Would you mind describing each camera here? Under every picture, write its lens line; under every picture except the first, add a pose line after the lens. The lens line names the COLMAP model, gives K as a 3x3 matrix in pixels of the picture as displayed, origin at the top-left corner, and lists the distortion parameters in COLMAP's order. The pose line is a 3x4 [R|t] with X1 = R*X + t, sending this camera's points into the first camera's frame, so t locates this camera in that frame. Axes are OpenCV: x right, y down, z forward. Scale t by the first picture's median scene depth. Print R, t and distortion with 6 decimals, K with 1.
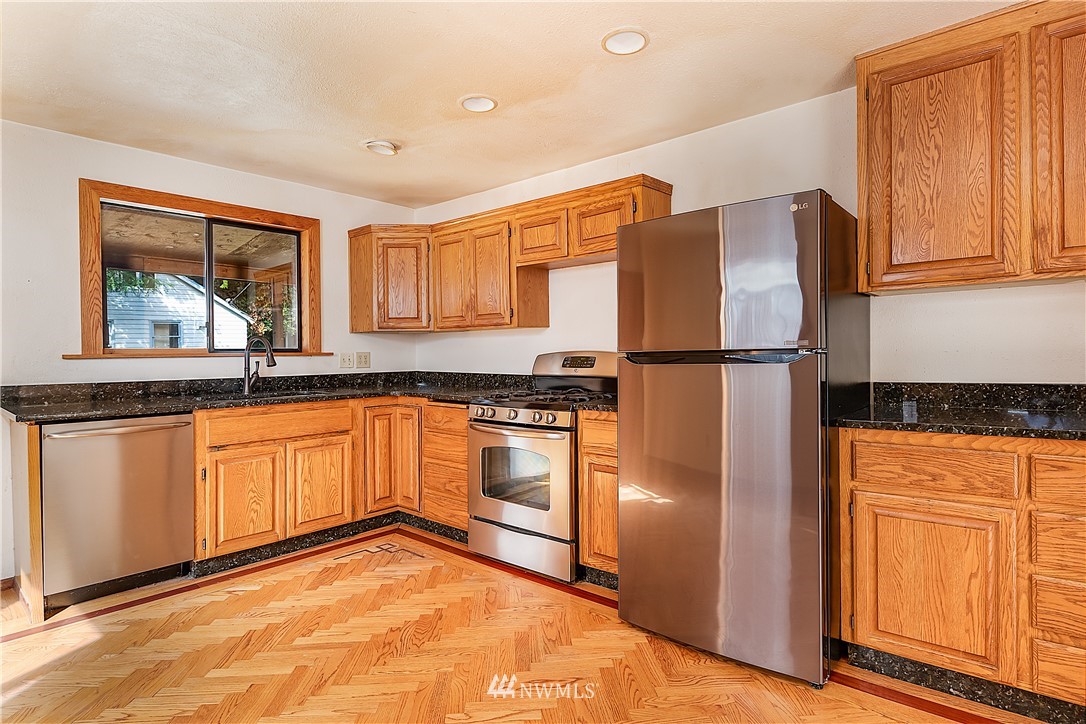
lens RADIAL K [[583.7, 0, 547.9], [0, 583.7, 368.0], [0, 0, 1]] dist [0.001704, -0.001304]
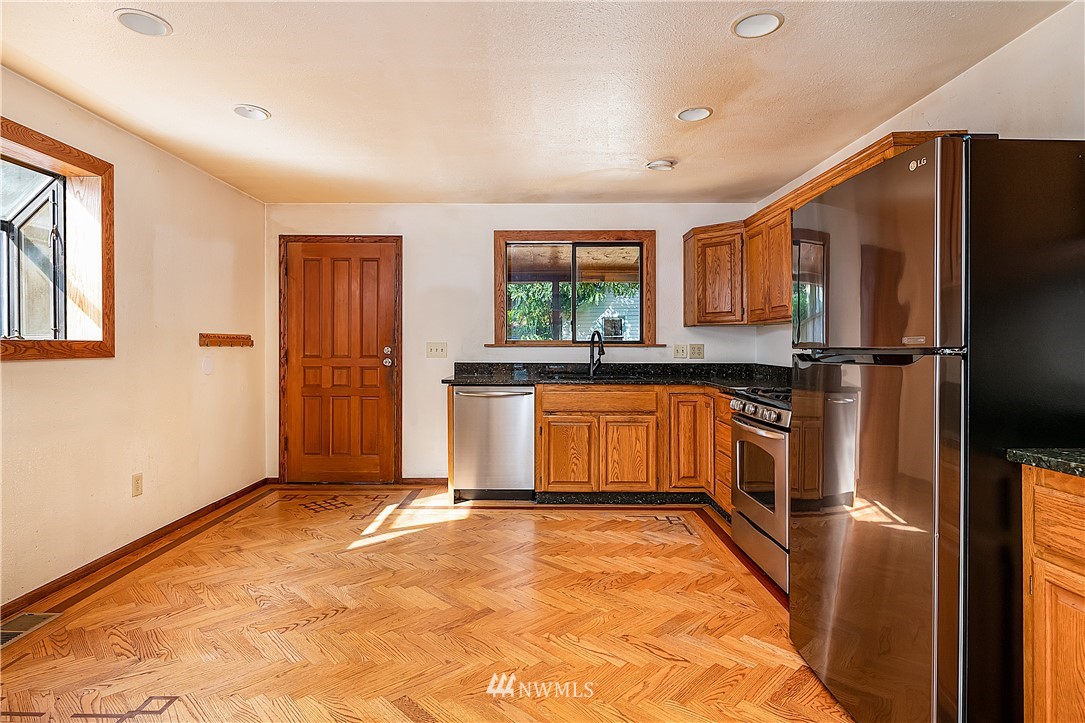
lens RADIAL K [[599.3, 0, 542.5], [0, 599.3, 361.5], [0, 0, 1]] dist [0.002287, -0.001498]
pose [[0.640344, 0.033703, -0.767349, 0.434738], [-0.029509, 0.999379, 0.019269, -0.009442], [0.767521, 0.010305, 0.640940, 0.069014]]
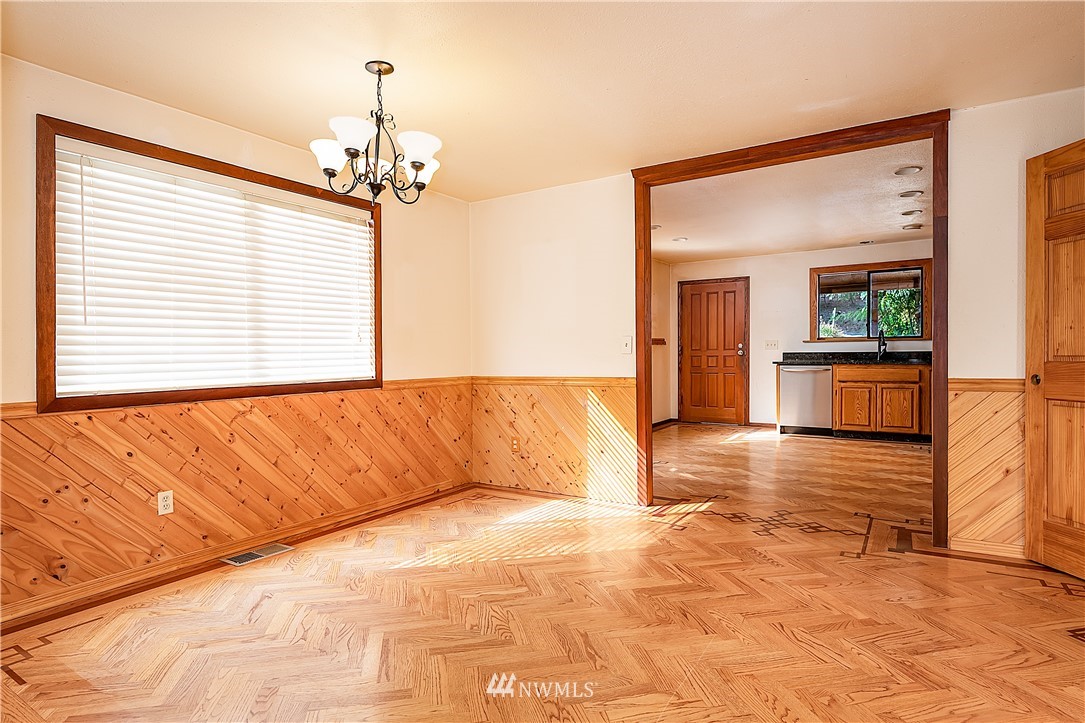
lens RADIAL K [[583.2, 0, 547.4], [0, 583.2, 367.5], [0, 0, 1]] dist [0.001704, -0.001304]
pose [[0.126941, 0.038622, -0.991158, 1.307892], [-0.015372, 0.999198, 0.036966, 0.014626], [0.991791, 0.010544, 0.127433, -0.355929]]
